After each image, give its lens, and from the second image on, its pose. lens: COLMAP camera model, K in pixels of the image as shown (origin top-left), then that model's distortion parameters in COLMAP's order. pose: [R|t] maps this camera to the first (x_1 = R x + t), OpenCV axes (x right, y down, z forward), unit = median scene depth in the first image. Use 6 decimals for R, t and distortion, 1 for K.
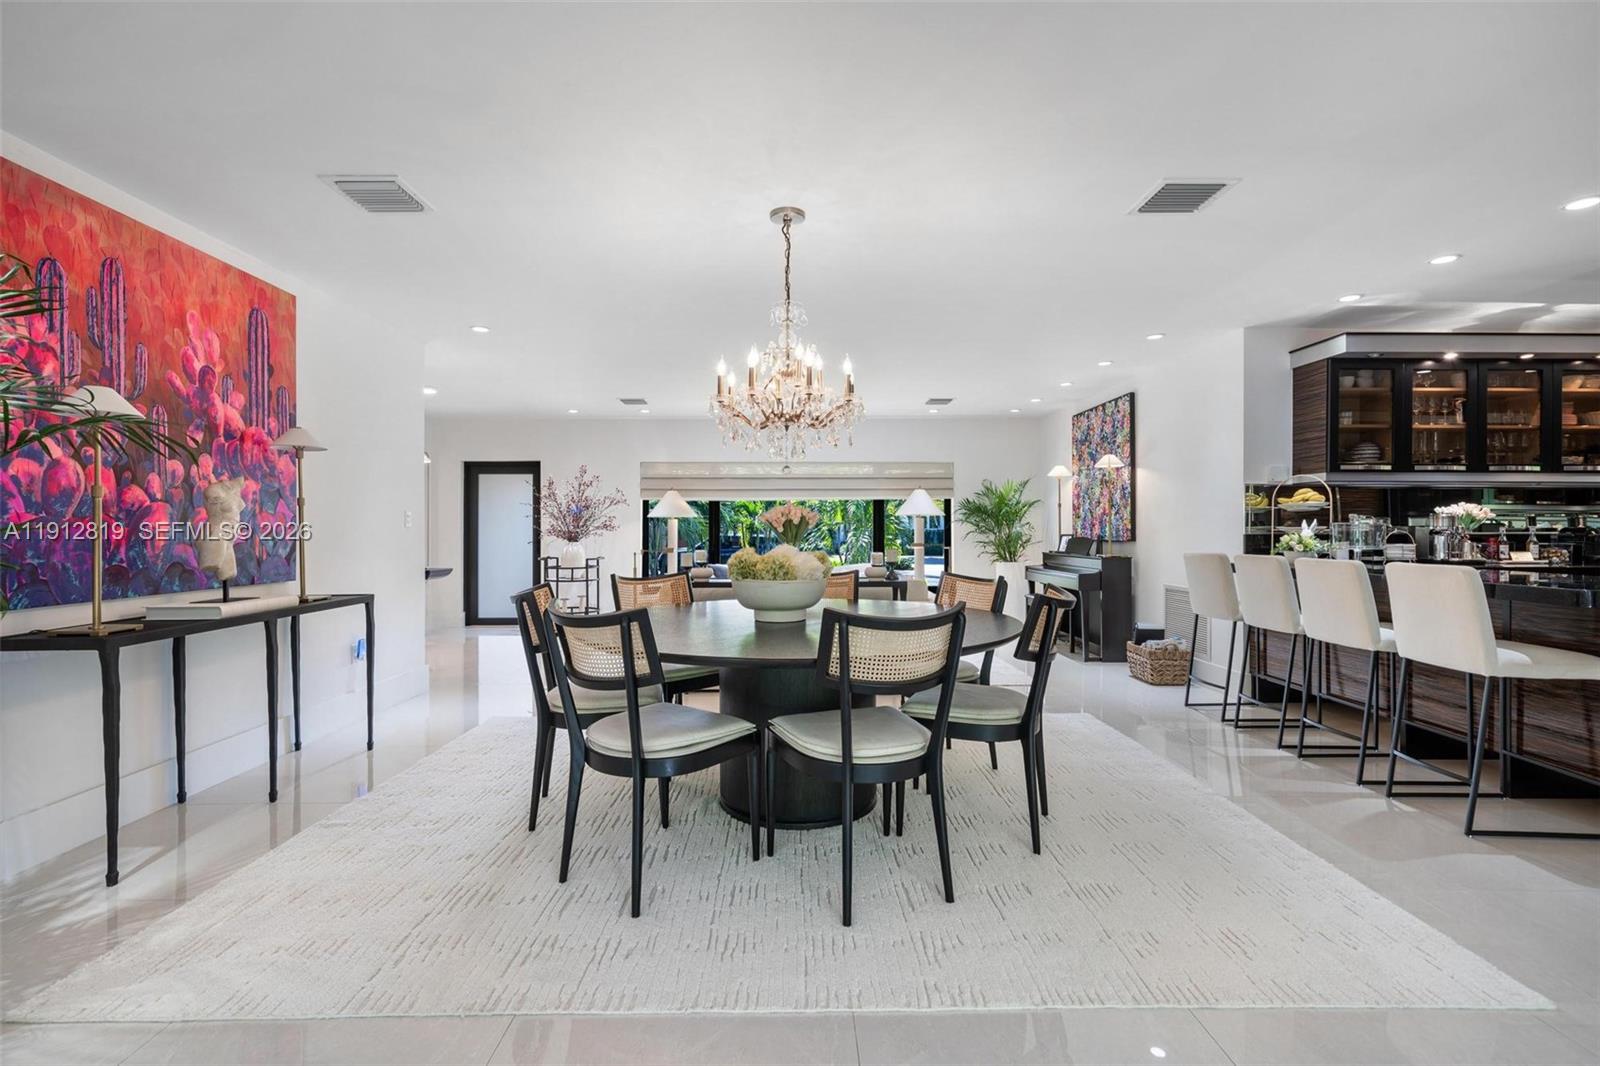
lens RADIAL K [[742.4, 0, 806.2], [0, 742.4, 525.7], [0, 0, 1]] dist [0.001935, 0.000222]
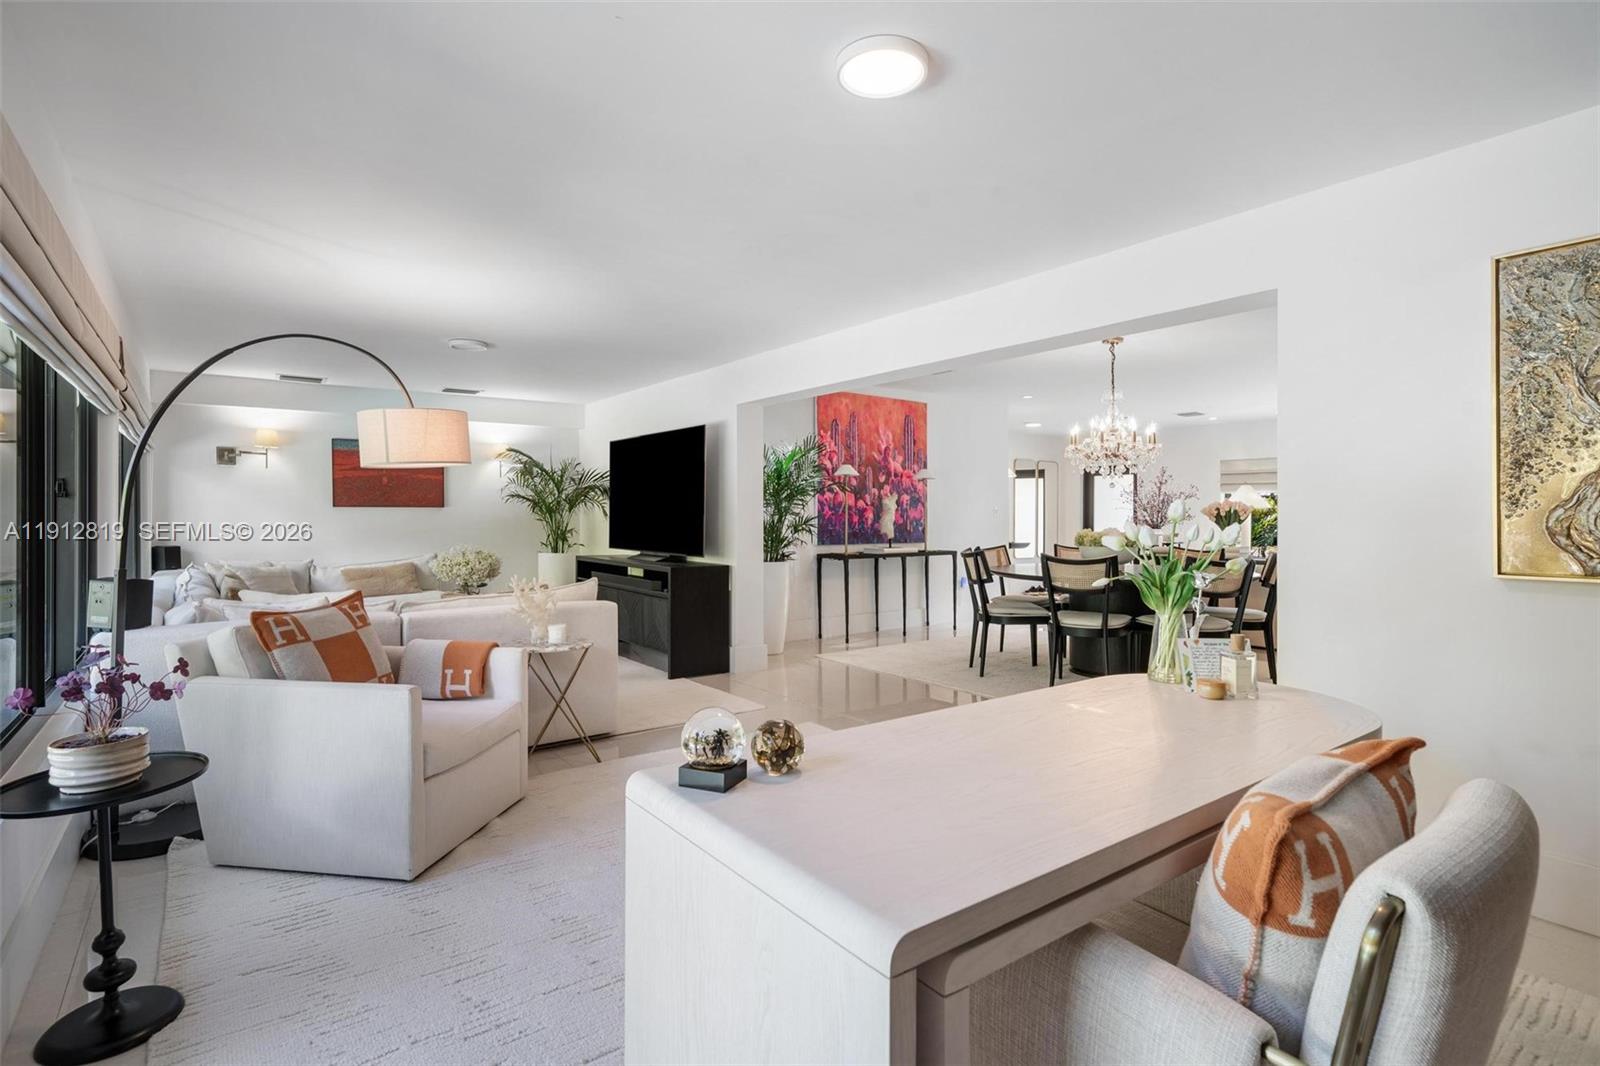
lens RADIAL K [[787.4, 0, 806.1], [0, 787.4, 540.5], [0, 0, 1]] dist [0.002717, 0.000808]
pose [[0.610127, 0.030032, -0.791734, 0.996070], [-0.003335, 0.999370, 0.035337, -0.008541], [0.792296, -0.018920, 0.609843, -0.702445]]
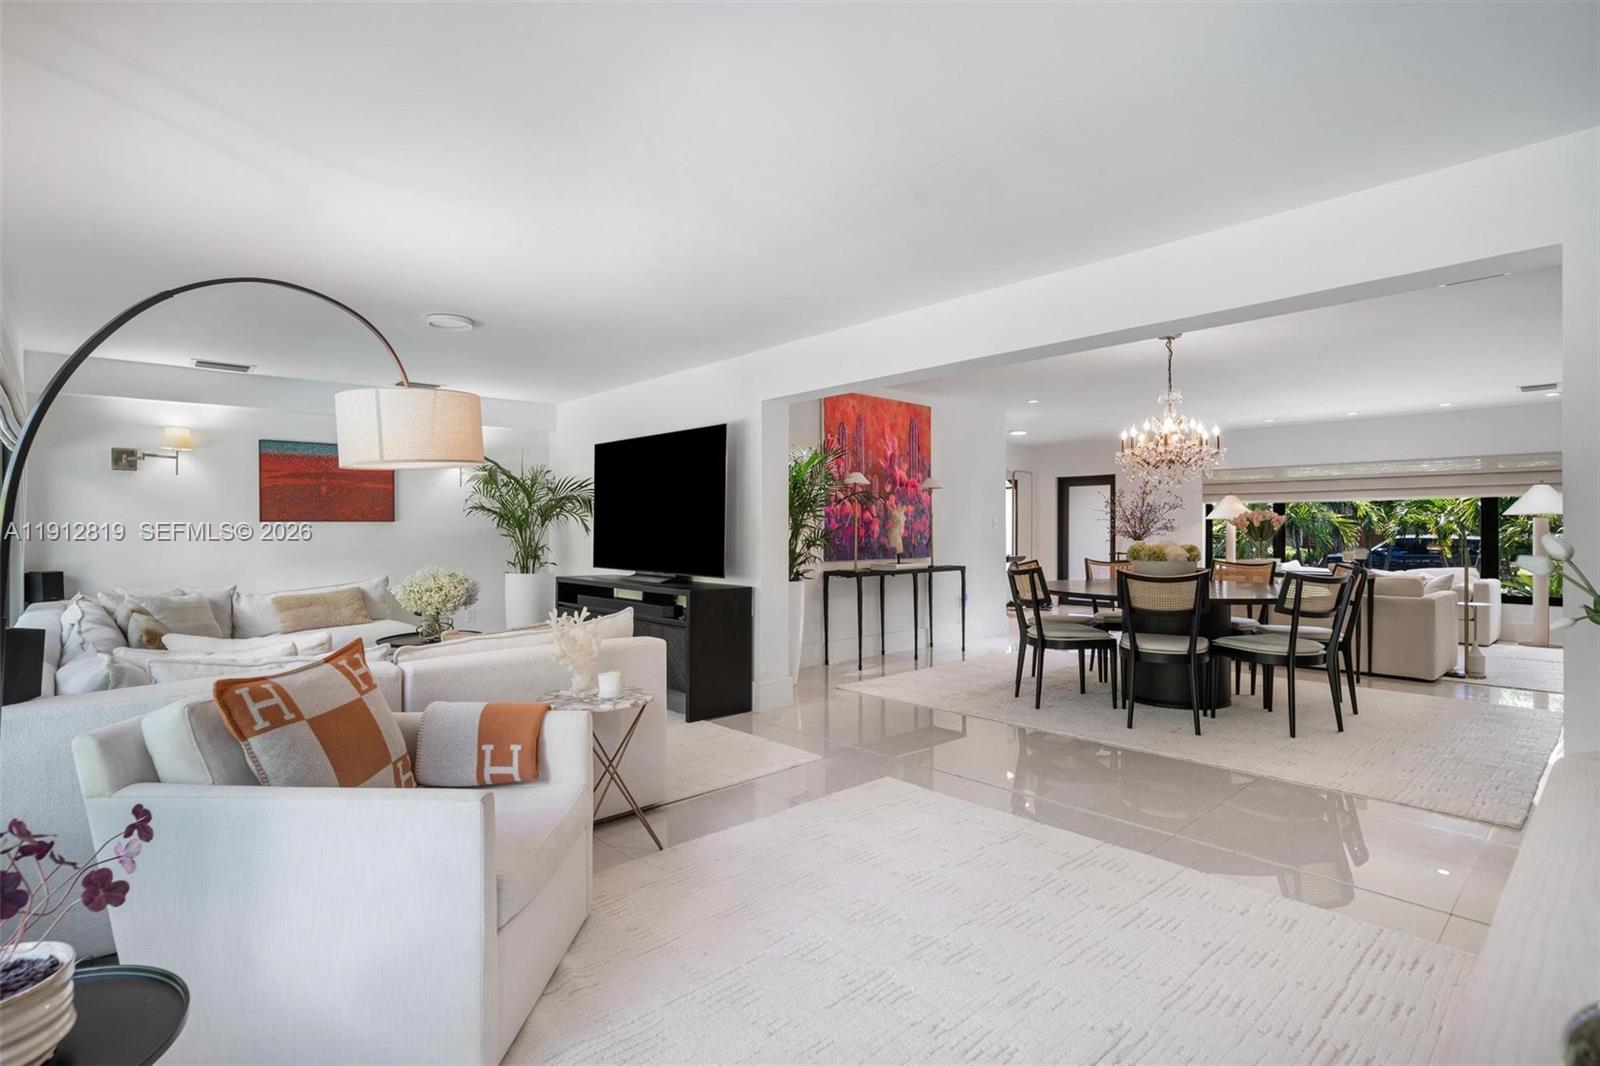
lens RADIAL K [[787.4, 0, 802.5], [0, 787.4, 543.0], [0, 0, 1]] dist [0.002717, 0.000808]
pose [[0.682171, 0.014839, -0.731042, 0.671943], [0.001864, 0.999756, 0.022032, -0.008460], [0.731190, -0.016392, 0.681977, -0.731812]]
